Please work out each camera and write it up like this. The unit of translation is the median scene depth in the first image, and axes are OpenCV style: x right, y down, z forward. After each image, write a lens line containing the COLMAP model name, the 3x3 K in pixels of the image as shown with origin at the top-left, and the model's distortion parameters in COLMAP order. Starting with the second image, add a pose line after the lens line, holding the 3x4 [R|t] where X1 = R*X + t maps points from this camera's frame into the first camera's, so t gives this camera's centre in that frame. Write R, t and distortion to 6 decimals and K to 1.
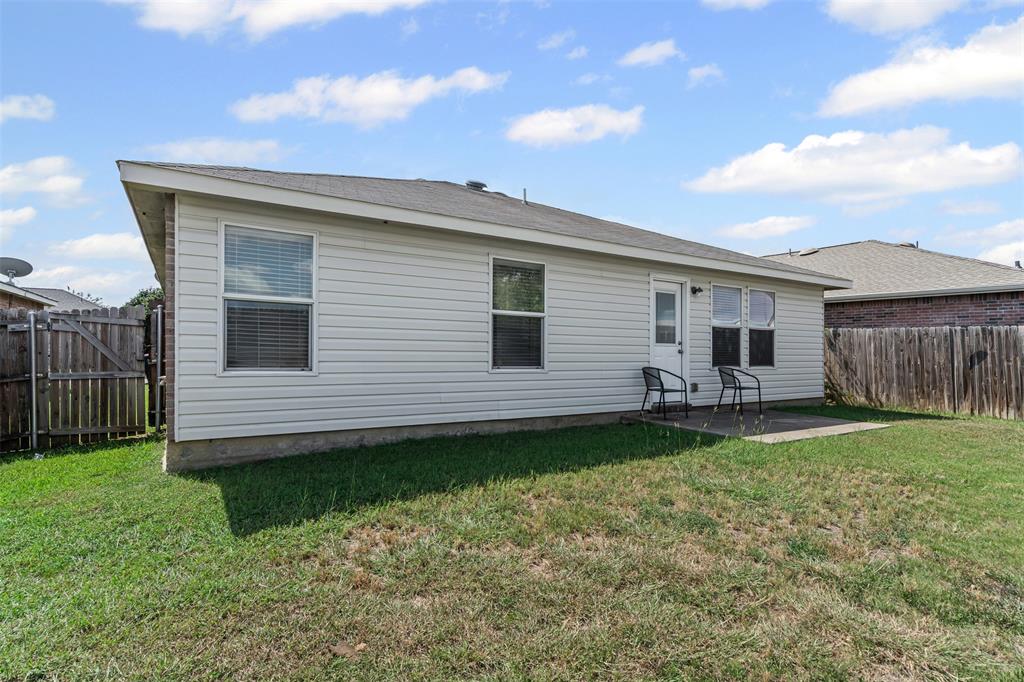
lens RADIAL K [[515.4, 0, 513.9], [0, 515.4, 369.7], [0, 0, 1]] dist [0.000794, 0.000481]
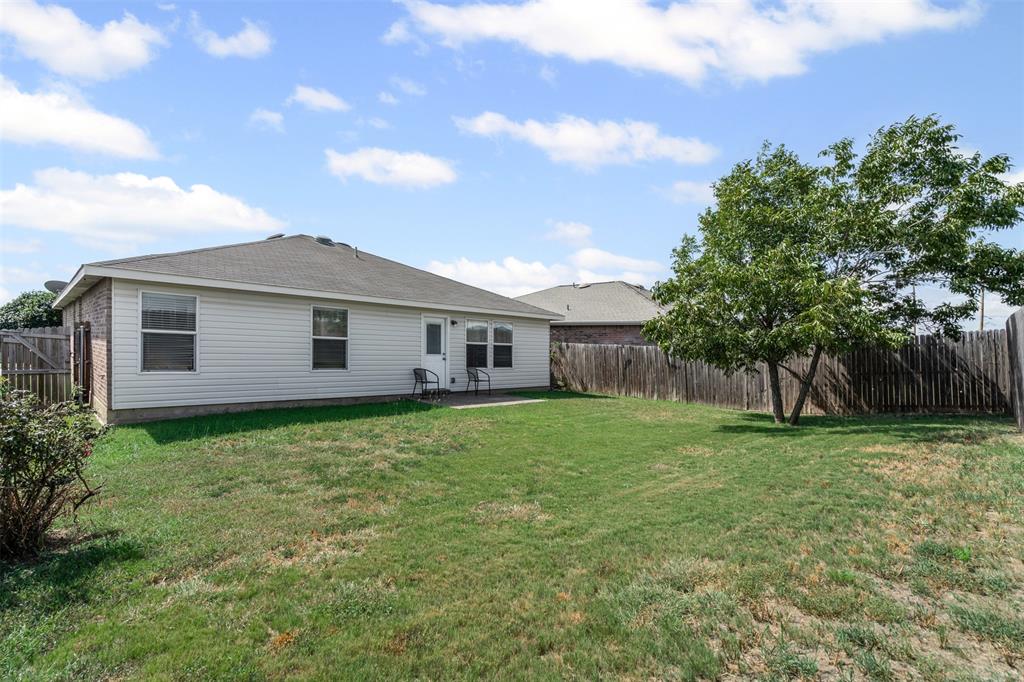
lens RADIAL K [[473.5, 0, 526.0], [0, 473.5, 367.8], [0, 0, 1]] dist [0.000411, 0.000227]
pose [[0.971079, 0.008350, 0.238612, 0.237113], [-0.011758, 0.999848, 0.012865, -0.031977], [-0.238468, -0.015298, 0.971030, -0.628172]]
